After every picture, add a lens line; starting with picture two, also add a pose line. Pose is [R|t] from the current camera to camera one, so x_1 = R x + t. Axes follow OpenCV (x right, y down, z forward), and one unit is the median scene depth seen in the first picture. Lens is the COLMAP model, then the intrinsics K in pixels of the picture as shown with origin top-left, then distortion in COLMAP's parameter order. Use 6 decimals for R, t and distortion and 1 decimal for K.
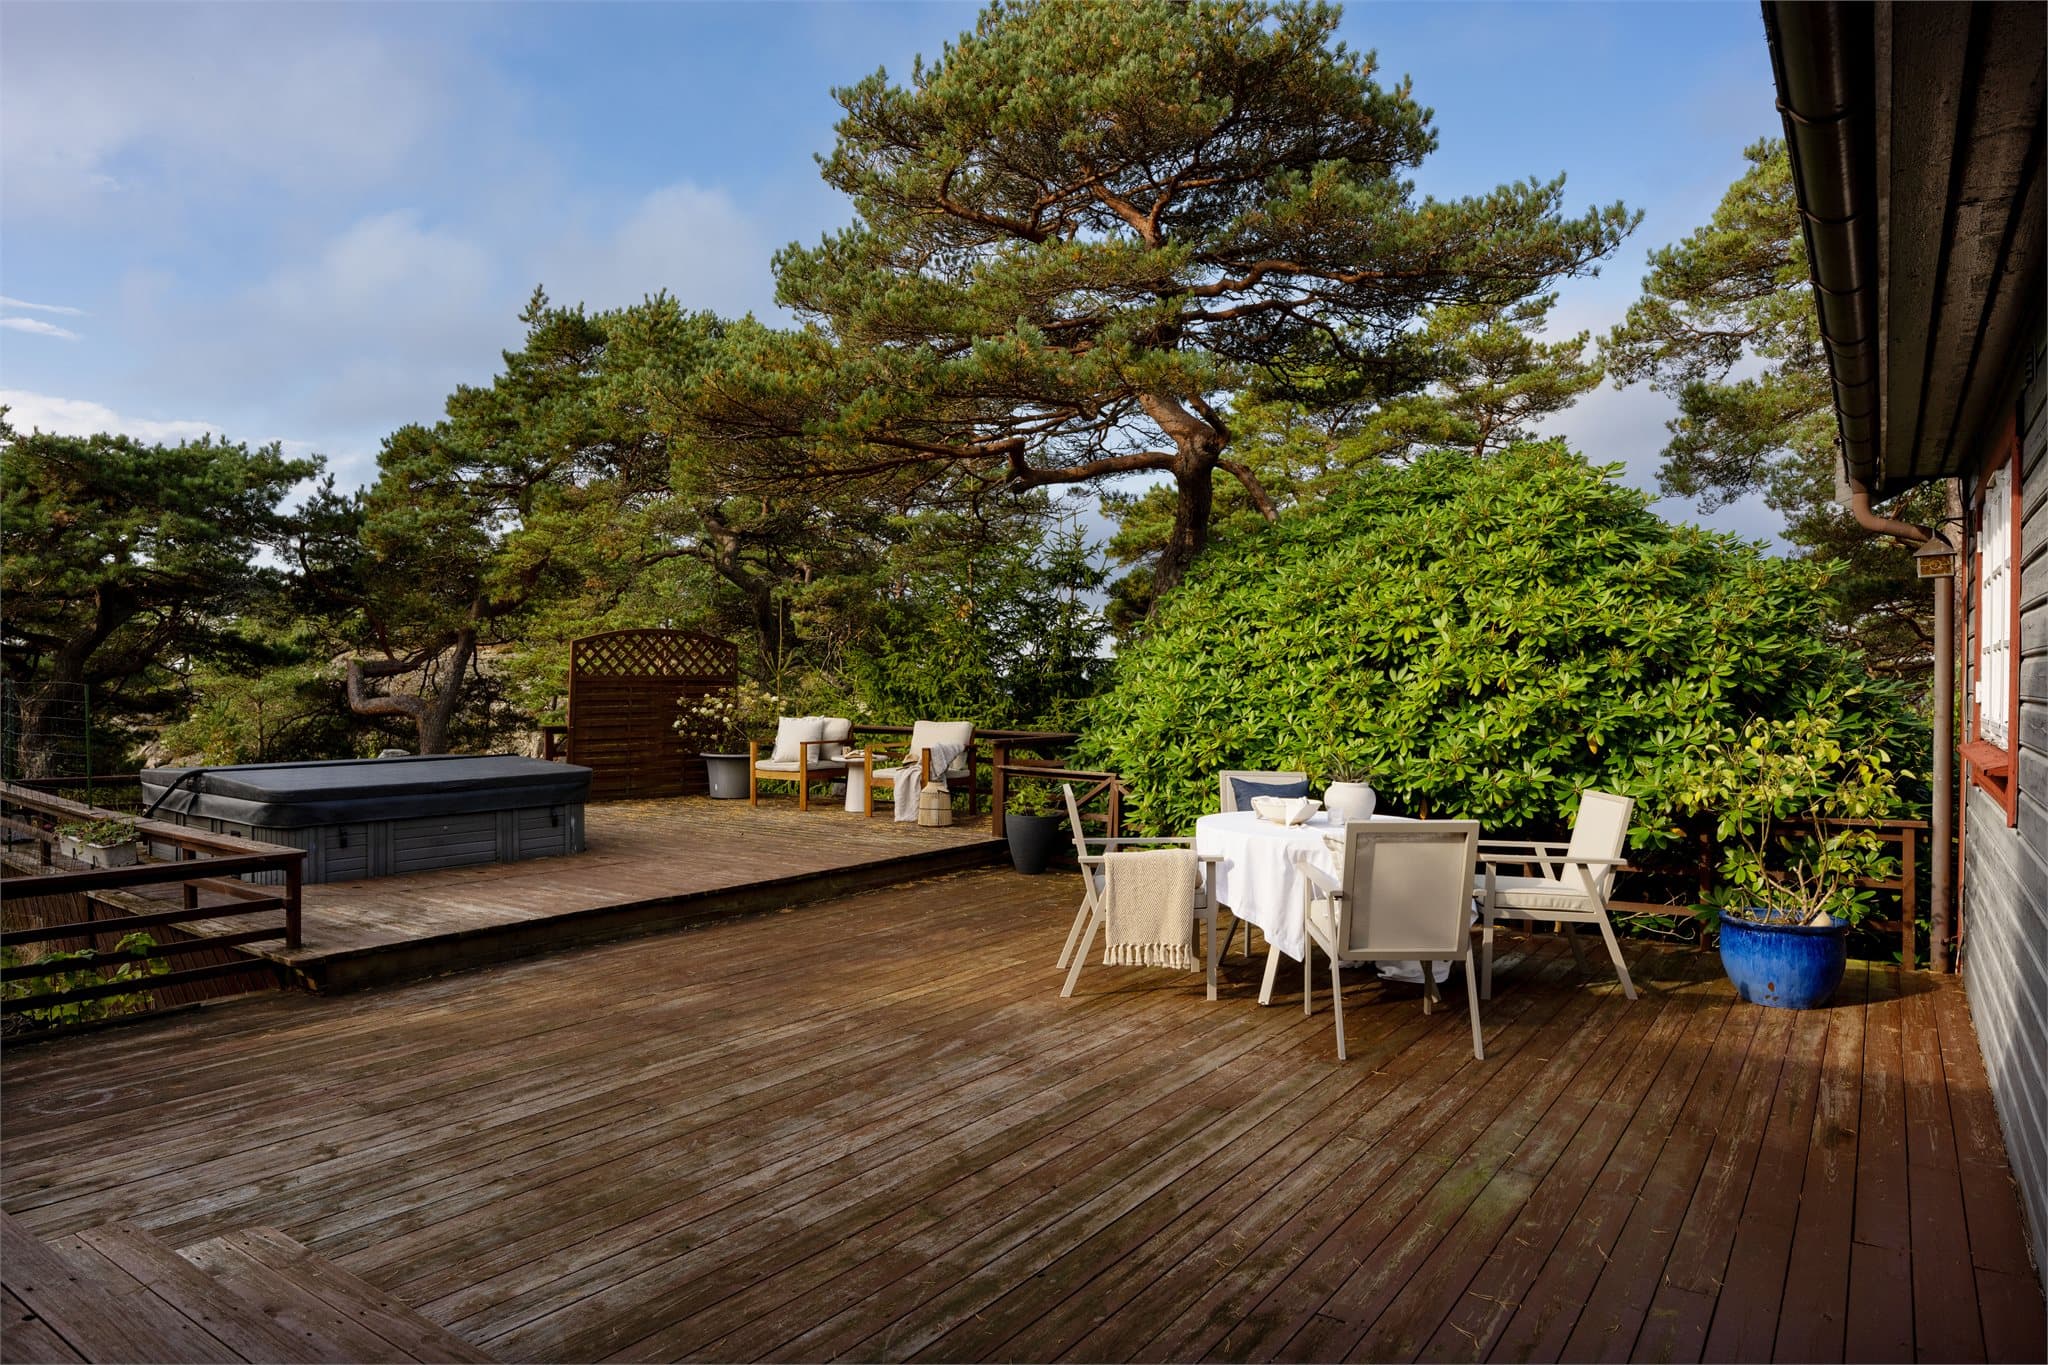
lens RADIAL K [[1217.9, 0, 1022.1], [0, 1217.9, 681.3], [0, 0, 1]] dist [-0.006256, -0.001992]
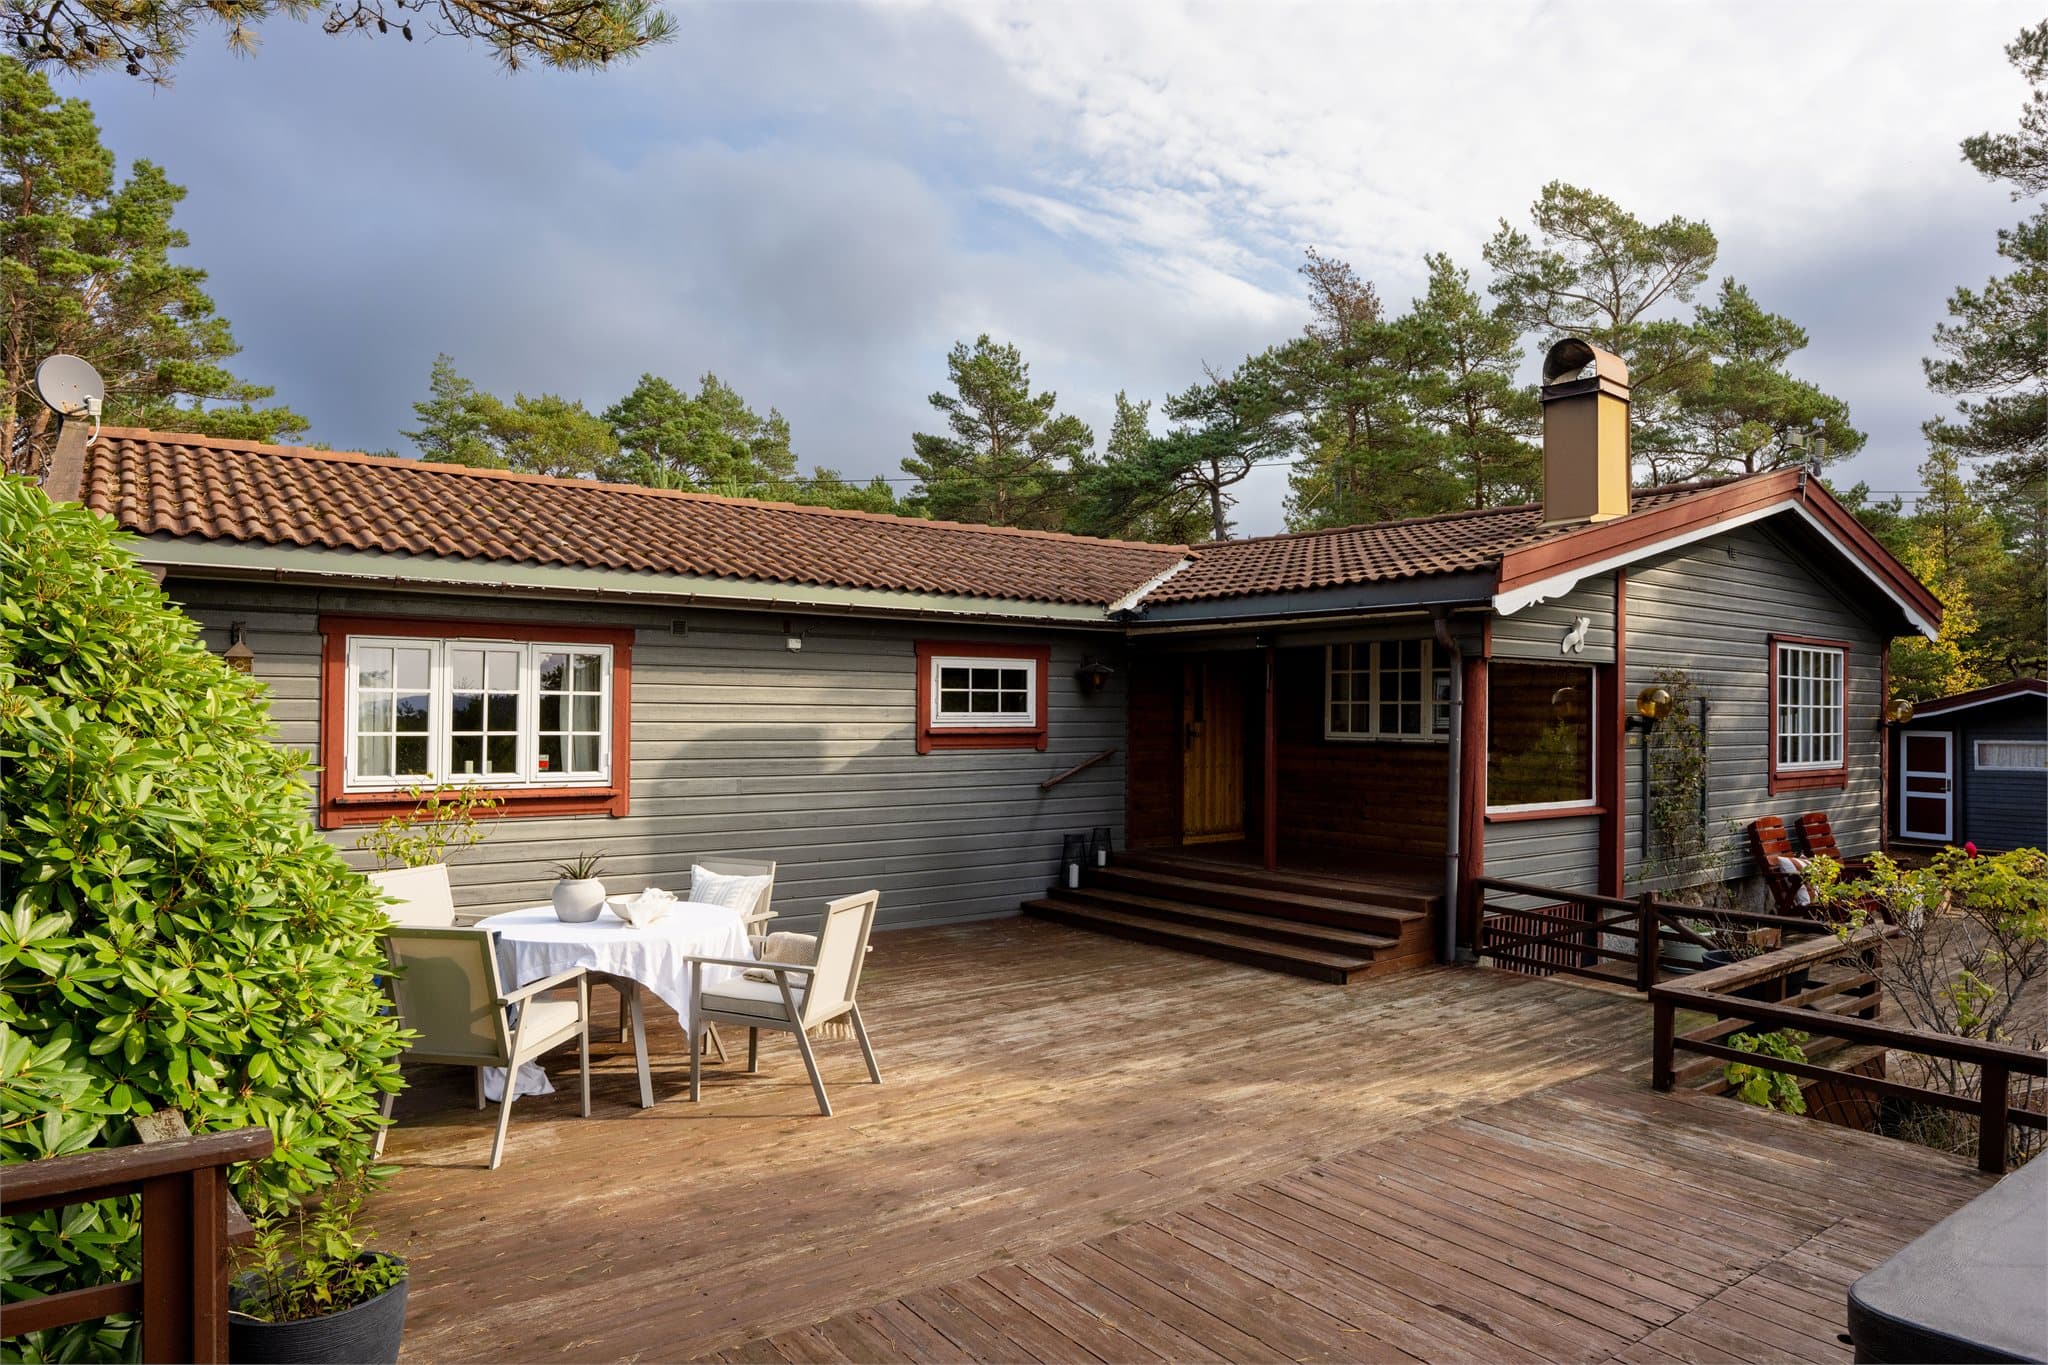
lens RADIAL K [[1217.9, 0, 1027.6], [0, 1217.9, 692.8], [0, 0, 1]] dist [-0.006256, -0.001992]
pose [[-0.948549, -0.008051, 0.316529, -0.557382], [-0.012117, 0.999867, -0.010880, -0.086820], [-0.316400, -0.014156, -0.948520, 2.634859]]
